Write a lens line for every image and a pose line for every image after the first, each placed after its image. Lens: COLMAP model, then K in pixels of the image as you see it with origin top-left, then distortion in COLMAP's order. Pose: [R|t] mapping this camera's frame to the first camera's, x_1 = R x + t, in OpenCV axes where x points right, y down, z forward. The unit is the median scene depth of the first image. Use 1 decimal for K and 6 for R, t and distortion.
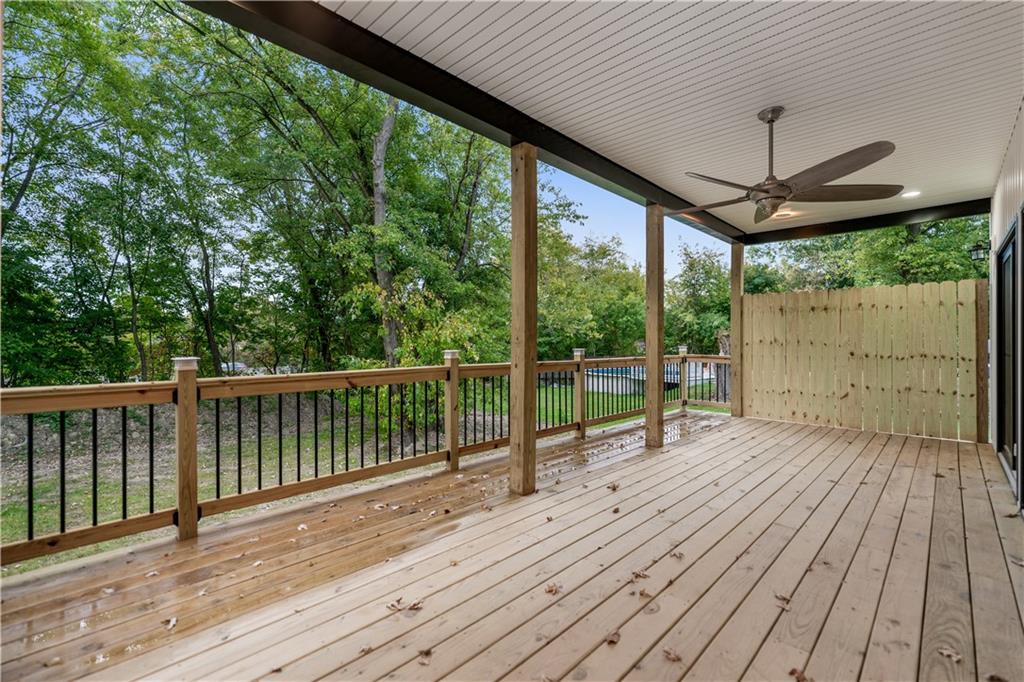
lens RADIAL K [[462.7, 0, 506.1], [0, 462.7, 343.1], [0, 0, 1]] dist [0.005972, -0.000747]
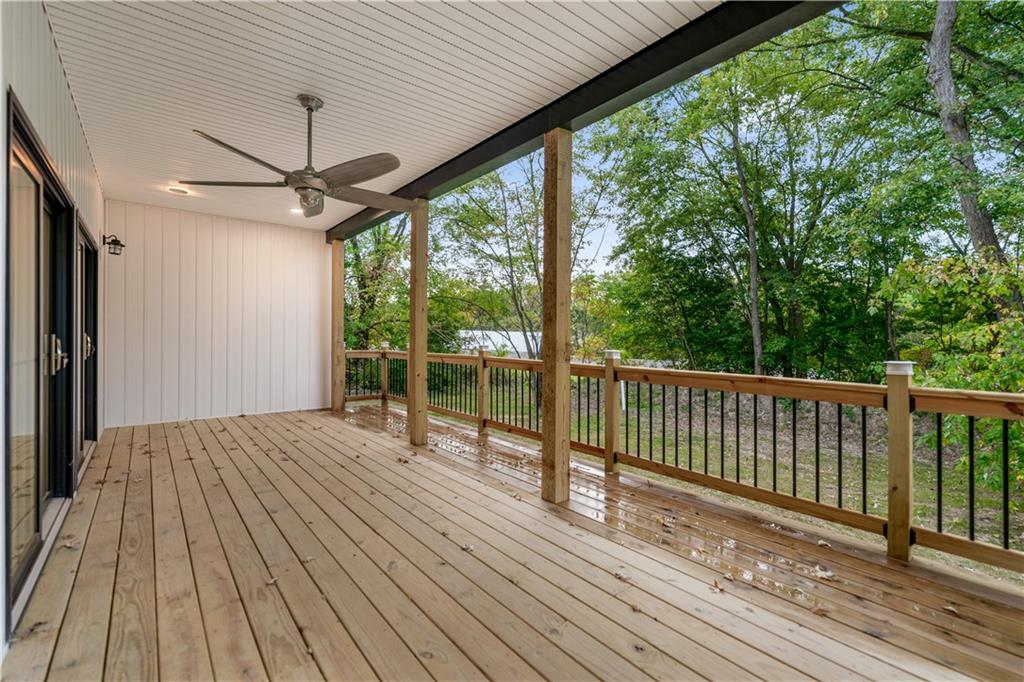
lens RADIAL K [[462.7, 0, 507.3], [0, 462.7, 337.1], [0, 0, 1]] dist [0.005972, -0.000747]
pose [[-0.145791, -0.006864, -0.989292, 0.786746], [-0.017823, 0.999832, -0.004311, 0.000149], [0.989155, 0.017003, -0.145888, 0.830275]]
